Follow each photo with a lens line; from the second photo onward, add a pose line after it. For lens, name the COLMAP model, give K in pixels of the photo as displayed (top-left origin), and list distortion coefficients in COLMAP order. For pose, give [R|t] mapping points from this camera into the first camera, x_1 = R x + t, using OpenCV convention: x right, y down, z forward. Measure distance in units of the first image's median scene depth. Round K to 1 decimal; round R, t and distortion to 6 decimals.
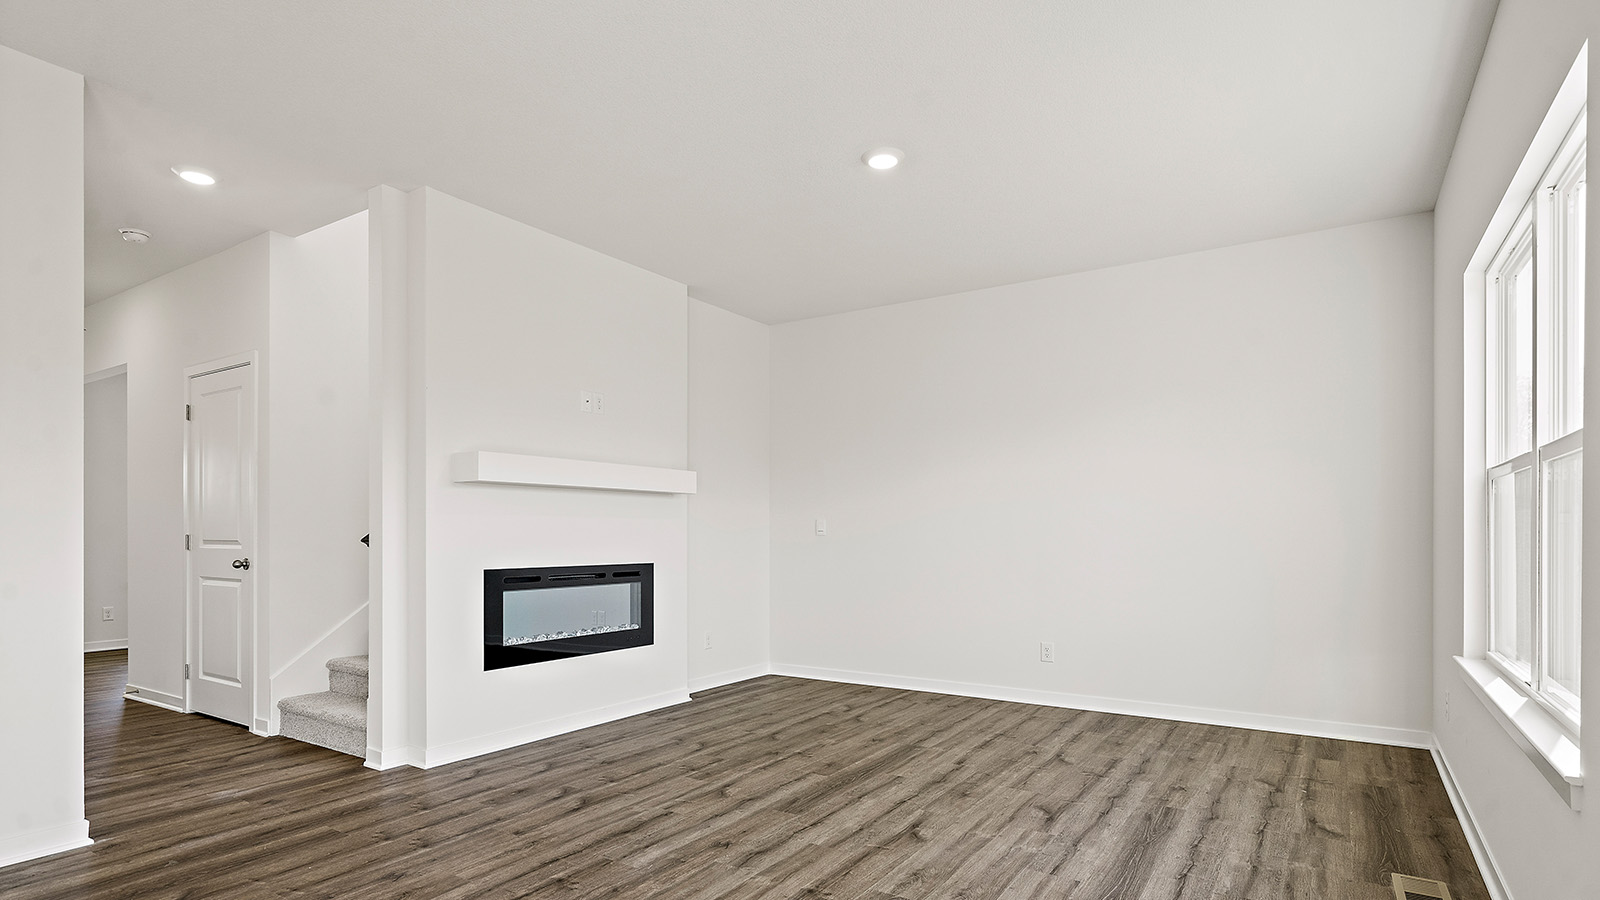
lens RADIAL K [[811.5, 0, 800.0], [0, 811.5, 537.8], [0, 0, 1]] dist [0.001176, 0.001980]
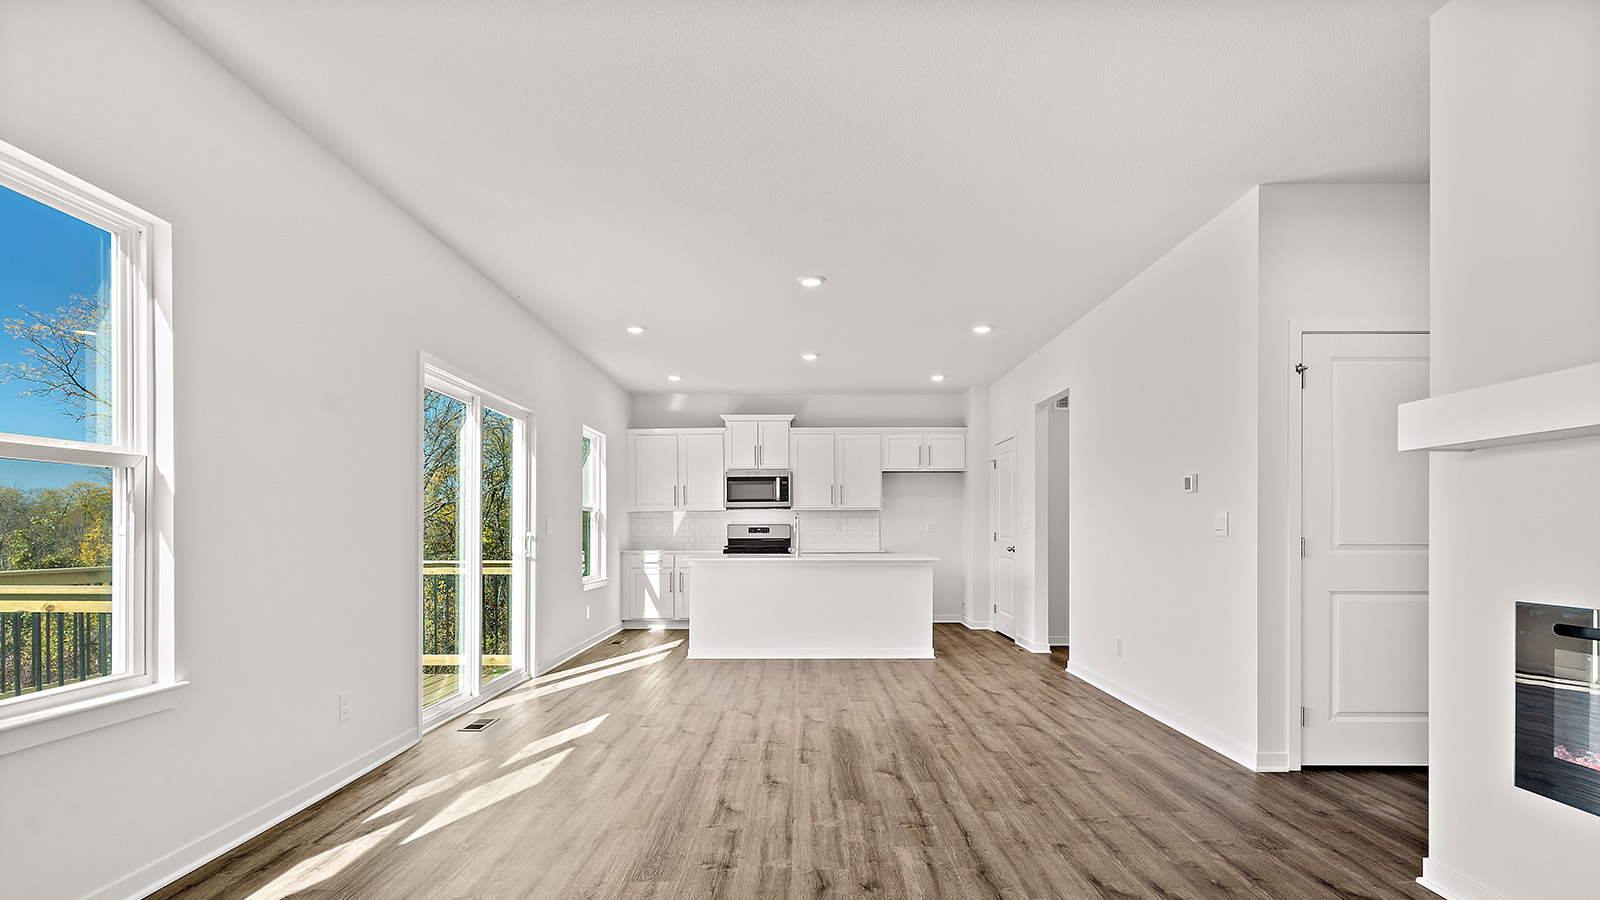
lens RADIAL K [[799.3, 0, 797.9], [0, 799.3, 531.4], [0, 0, 1]] dist [0.000226, 0.000849]
pose [[-0.837581, -0.000465, -0.546314, 0.336968], [-0.004119, 0.999977, 0.005463, -0.009799], [0.546298, 0.006826, -0.837563, 1.269495]]
